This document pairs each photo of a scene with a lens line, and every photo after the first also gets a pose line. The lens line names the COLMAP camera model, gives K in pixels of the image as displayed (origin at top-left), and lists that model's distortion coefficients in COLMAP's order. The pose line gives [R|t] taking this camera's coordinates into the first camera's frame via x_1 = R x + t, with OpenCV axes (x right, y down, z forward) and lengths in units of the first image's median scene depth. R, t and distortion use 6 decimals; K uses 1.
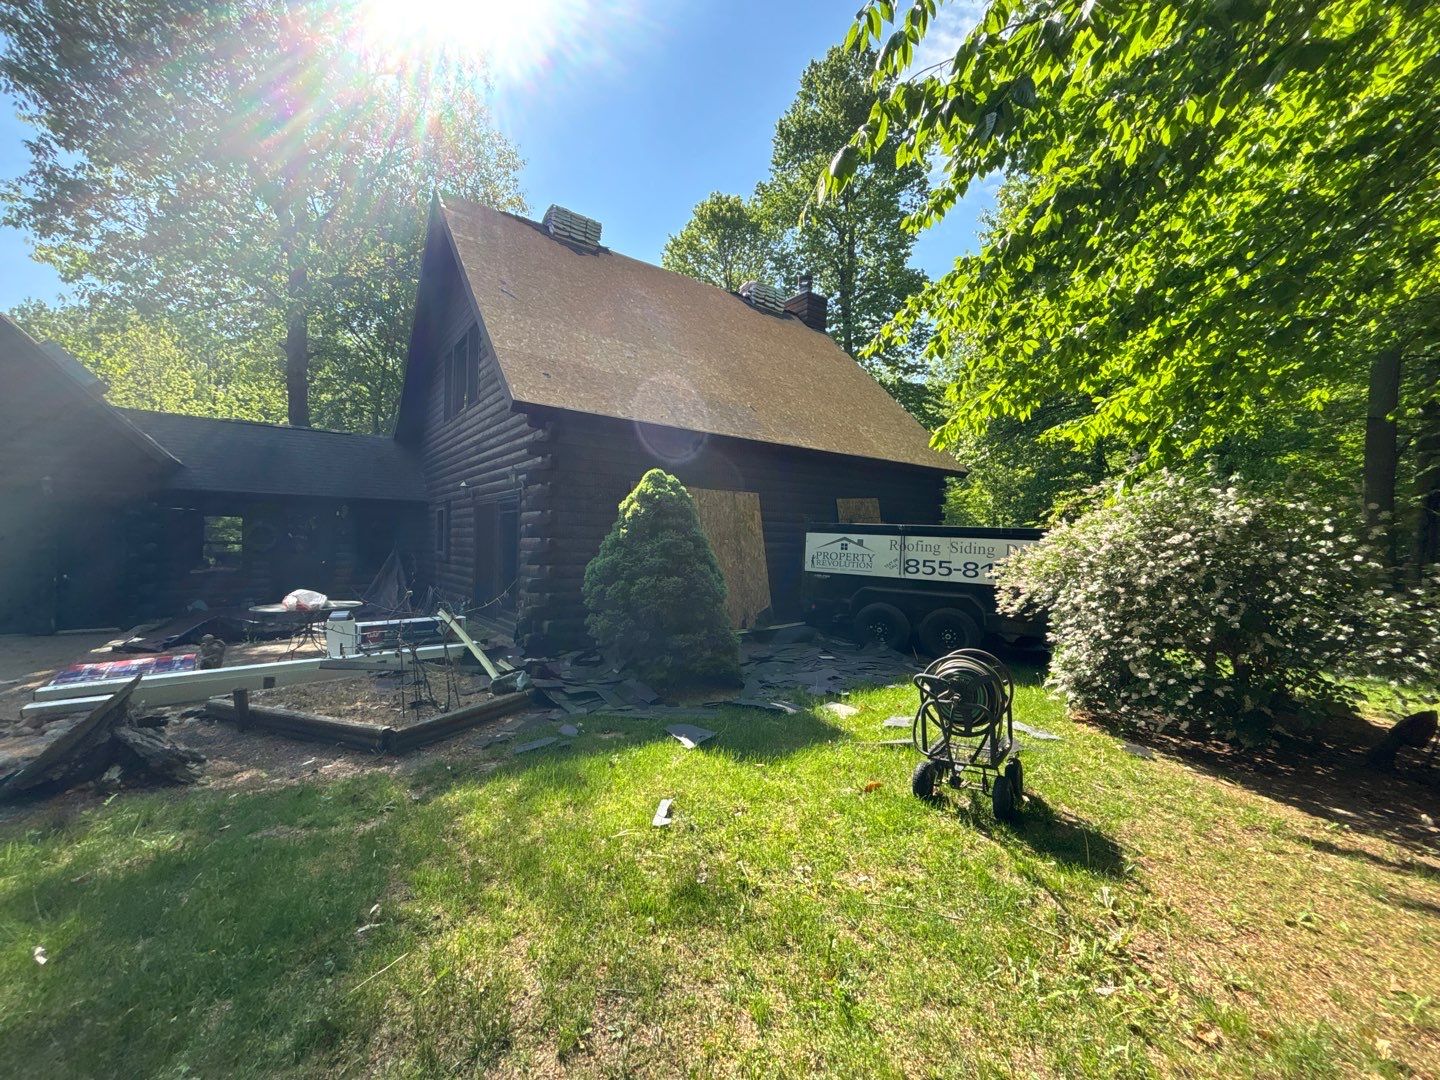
lens RADIAL K [[576.0, 0, 720.5], [0, 576.0, 533.5], [0, 0, 1]] dist [0.002984, 0.001581]
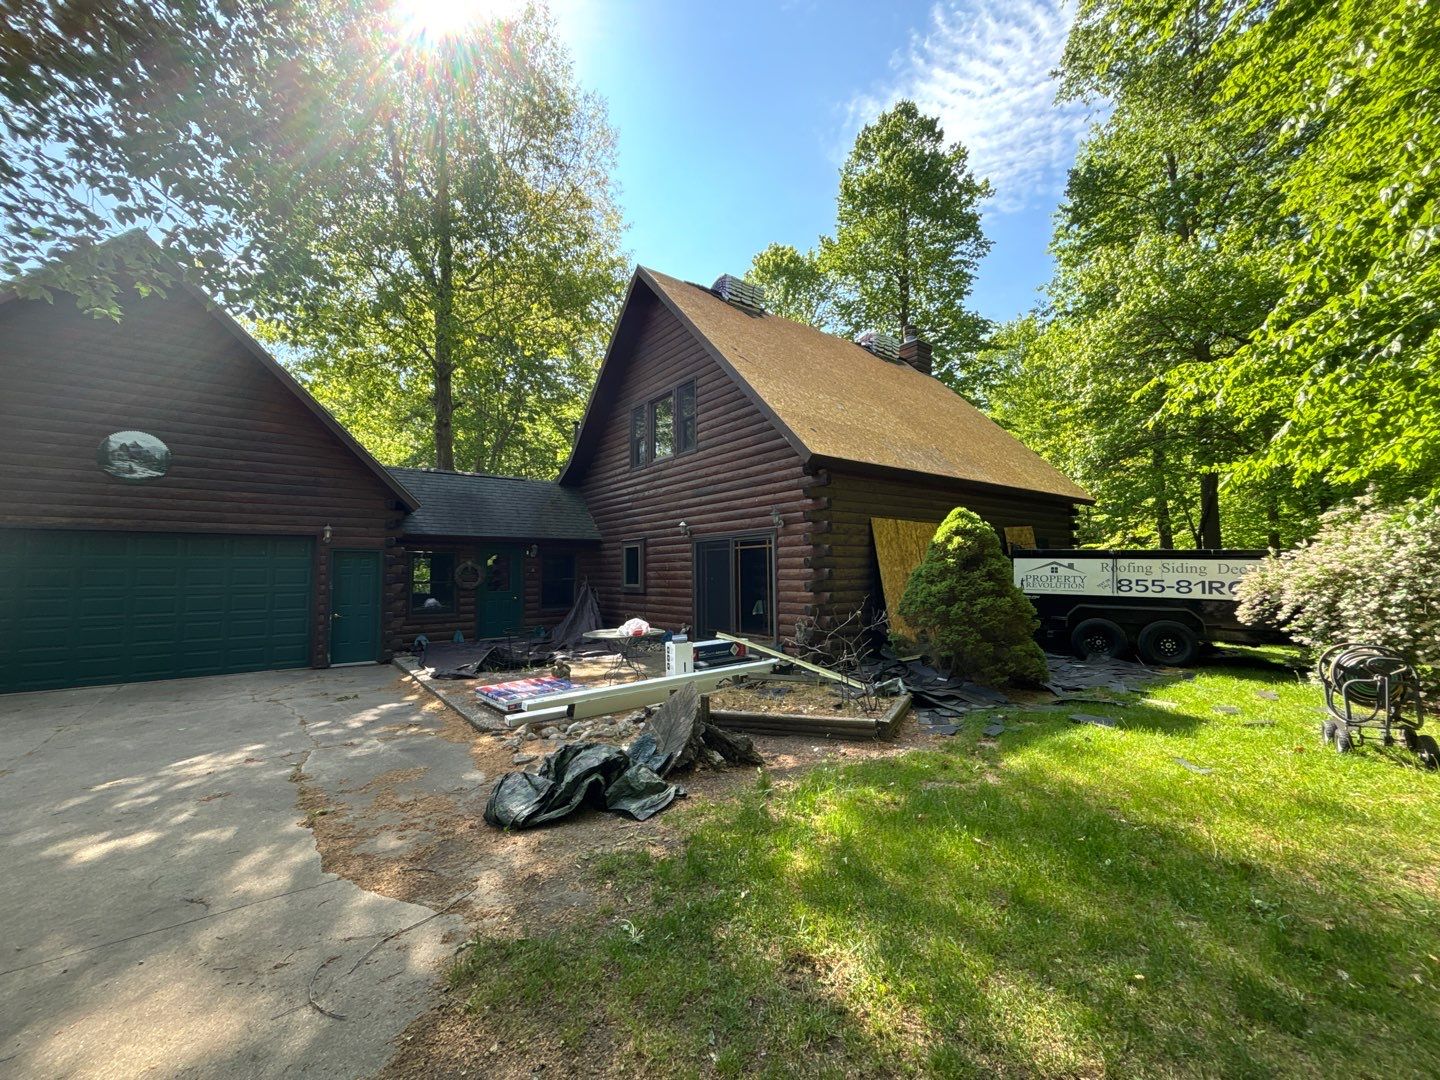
lens RADIAL K [[576.0, 0, 718.4], [0, 576.0, 537.5], [0, 0, 1]] dist [0.002984, 0.001581]
pose [[0.999588, -0.025390, 0.013371, -0.491567], [0.025975, 0.998624, -0.045562, -0.006904], [-0.012196, 0.045891, 0.998872, -0.145349]]
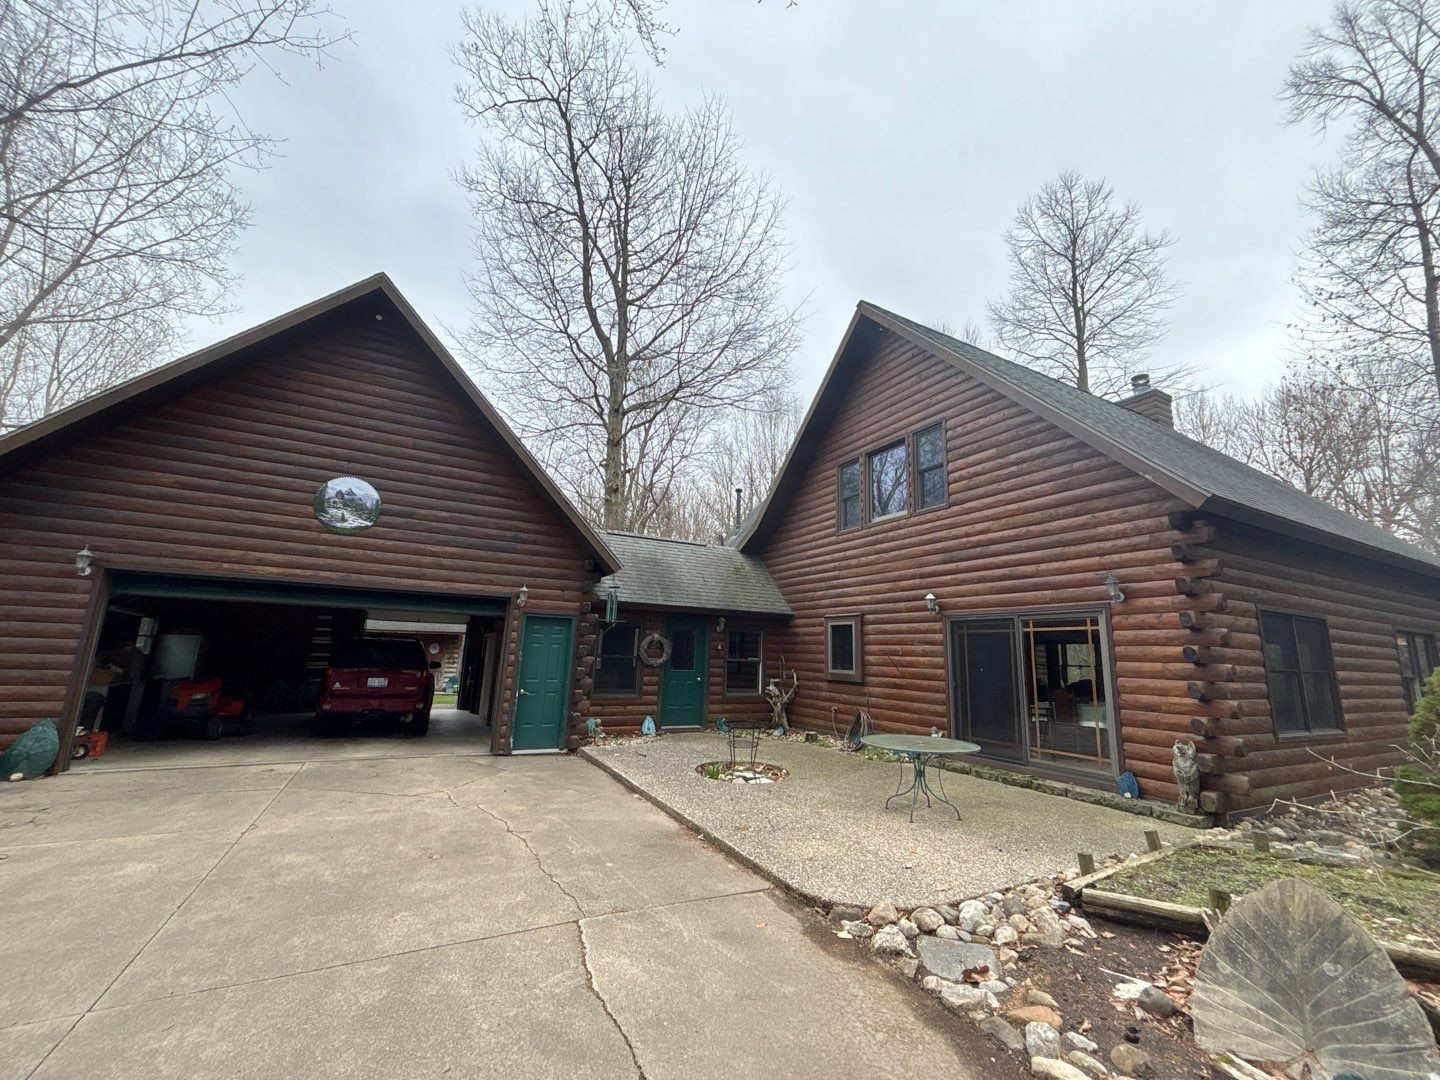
lens RADIAL K [[576.0, 0, 722.5], [0, 576.0, 536.5], [0, 0, 1]] dist [0.002984, 0.001581]
pose [[0.988304, -0.013539, -0.151894, -0.787598], [-0.015171, 0.982381, -0.186272, -0.006362], [0.151740, 0.186397, 0.970686, 0.094679]]
